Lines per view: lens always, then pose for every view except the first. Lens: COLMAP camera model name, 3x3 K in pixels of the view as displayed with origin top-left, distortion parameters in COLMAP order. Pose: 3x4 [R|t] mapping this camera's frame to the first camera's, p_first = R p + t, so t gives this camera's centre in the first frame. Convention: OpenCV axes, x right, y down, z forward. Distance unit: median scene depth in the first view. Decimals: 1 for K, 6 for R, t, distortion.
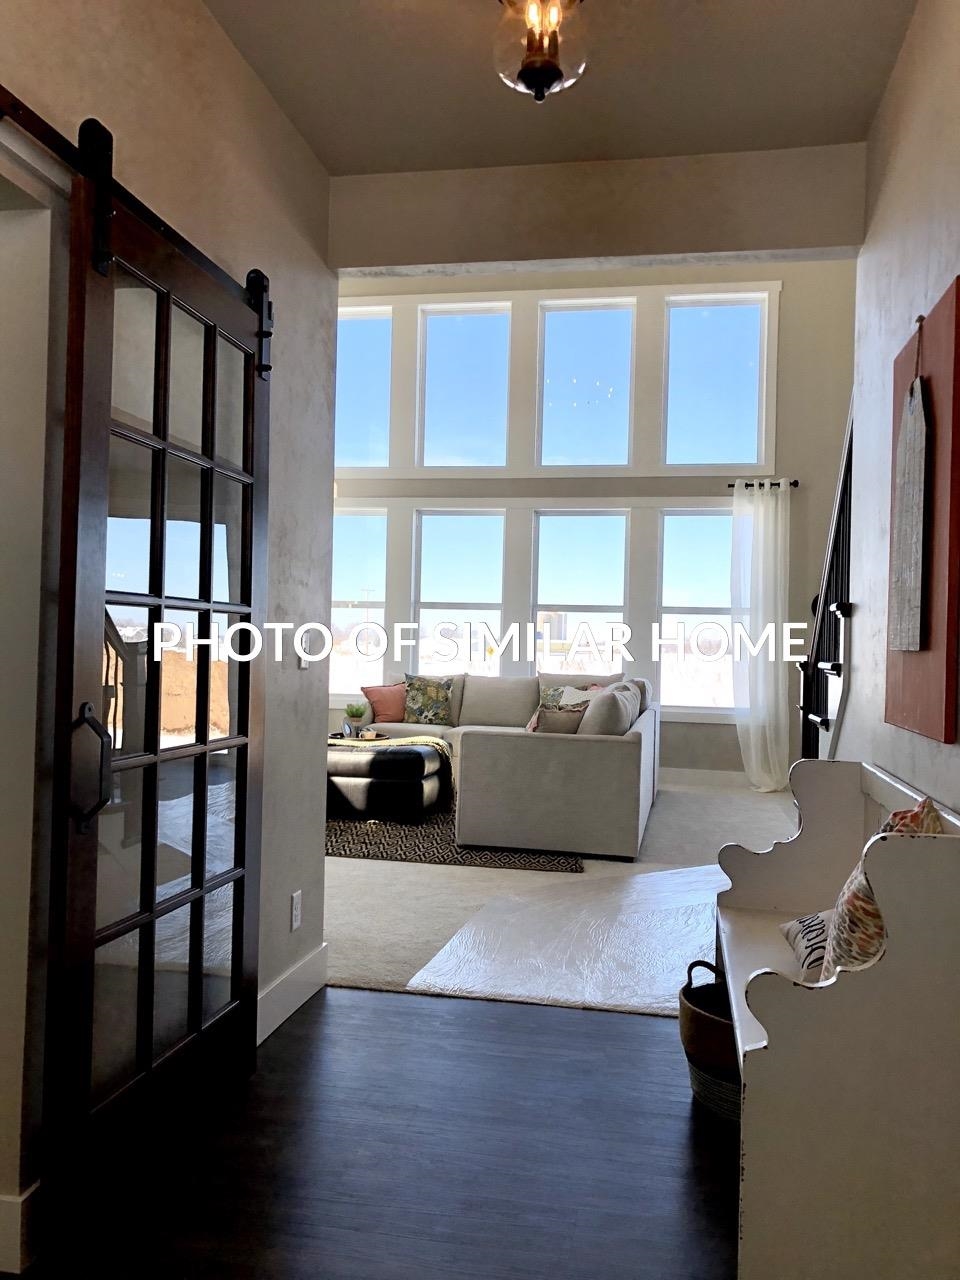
lens RADIAL K [[1051.1, 0, 480.0], [0, 1051.1, 640.0], [0, 0, 1]] dist [-0.056043, -0.001577]
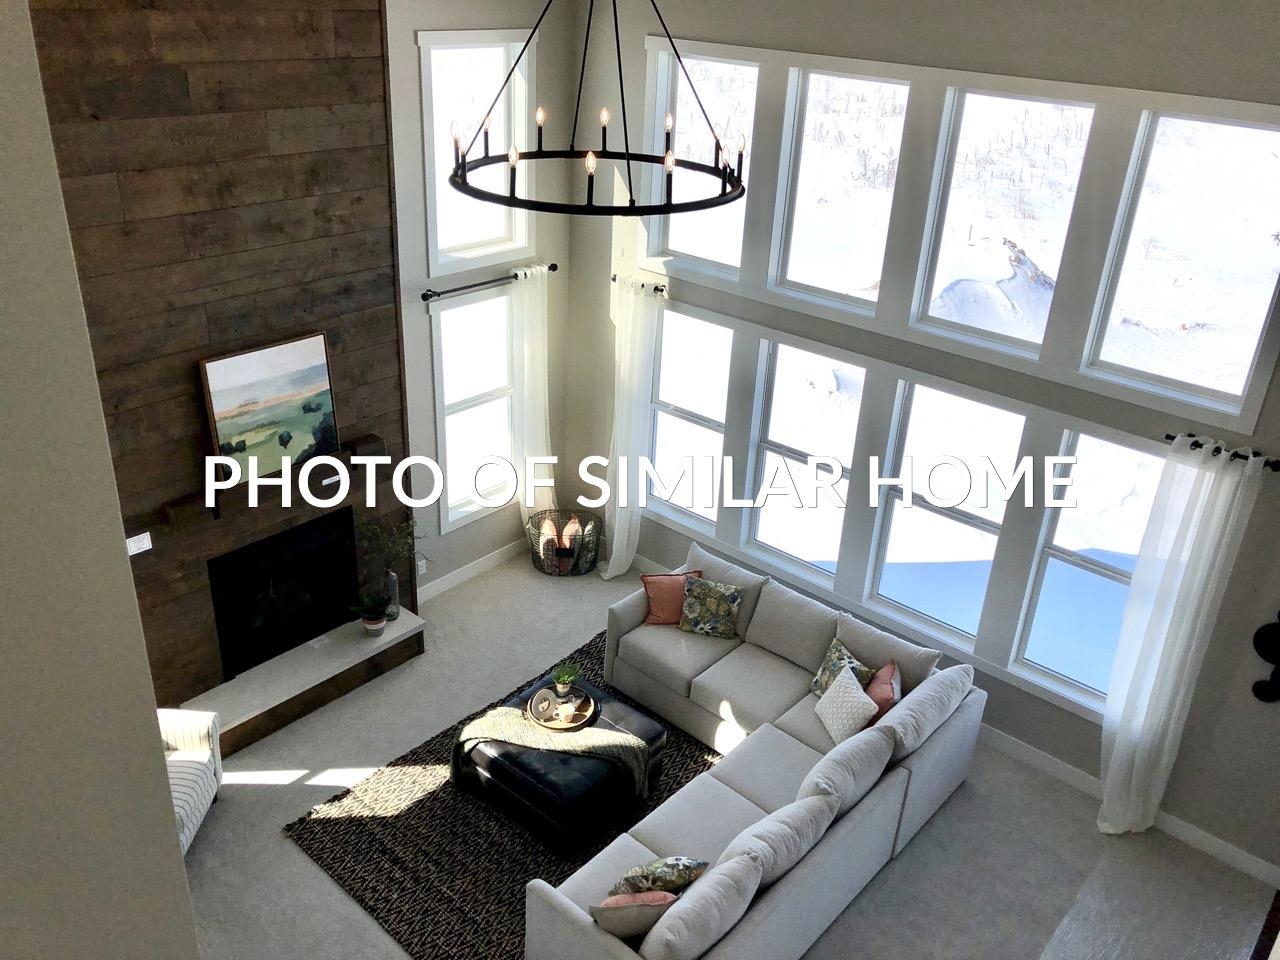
lens RADIAL K [[1051.1, 0, 640.0], [0, 1051.1, 480.0], [0, 0, 1]] dist [-0.056043, -0.001577]
pose [[0.860274, 0.237085, -0.451353, 0.264971], [-0.019743, 0.900125, 0.435185, -0.410743], [0.509450, -0.365467, 0.779035, 0.340754]]
